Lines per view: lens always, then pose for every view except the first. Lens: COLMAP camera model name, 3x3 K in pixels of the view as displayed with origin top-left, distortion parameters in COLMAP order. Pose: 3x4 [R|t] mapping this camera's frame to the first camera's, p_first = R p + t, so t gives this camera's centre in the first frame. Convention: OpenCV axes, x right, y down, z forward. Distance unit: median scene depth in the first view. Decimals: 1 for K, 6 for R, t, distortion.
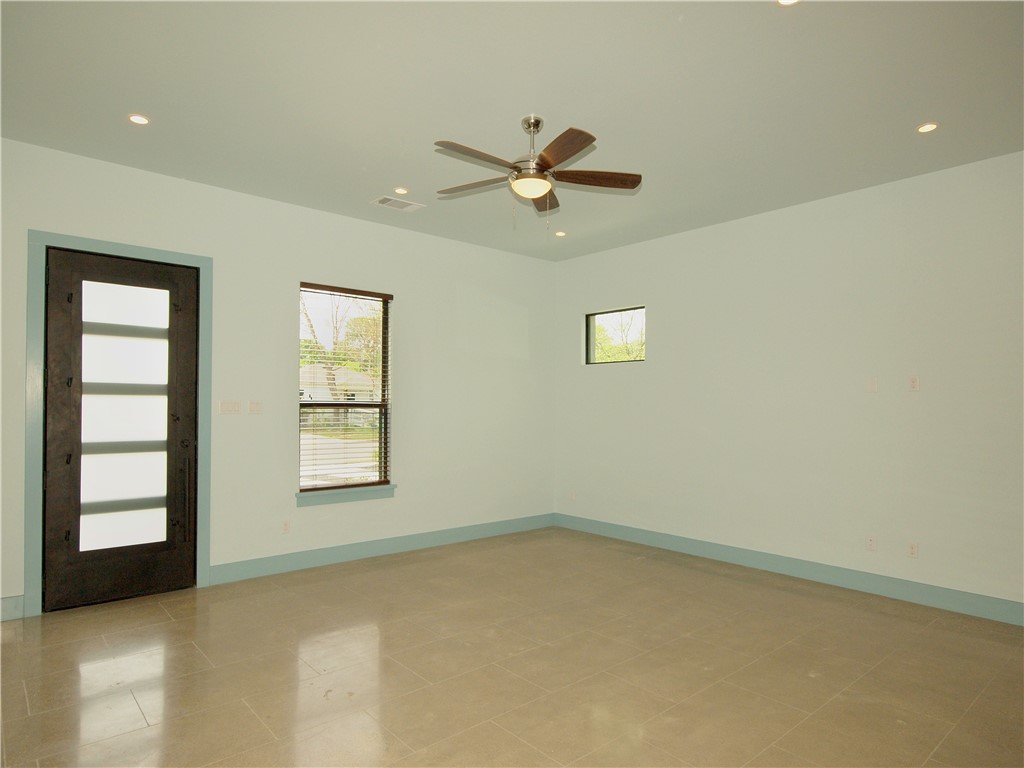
lens RADIAL K [[624.5, 0, 514.6], [0, 624.5, 391.8], [0, 0, 1]] dist [-0.003008, 0.006574]
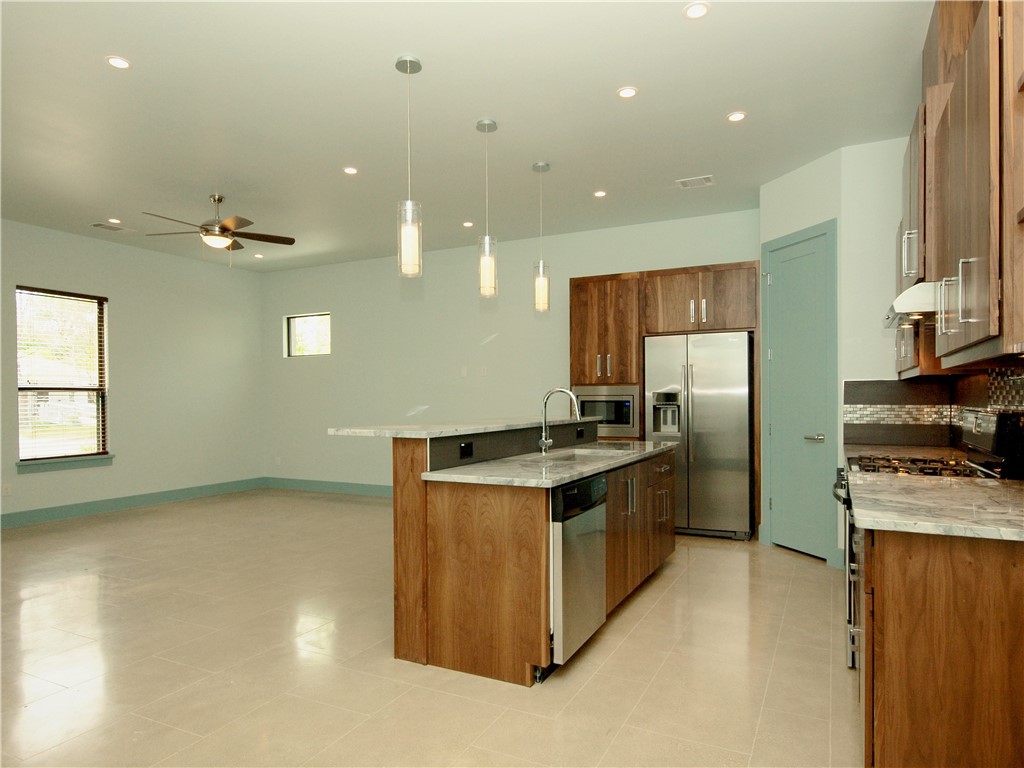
lens RADIAL K [[624.5, 0, 518.7], [0, 624.5, 398.0], [0, 0, 1]] dist [-0.003008, 0.006574]
pose [[0.923867, -0.011991, 0.382525, 0.074696], [-0.000448, 0.999474, 0.032414, -0.001418], [-0.382712, -0.030117, 0.923377, -0.423670]]
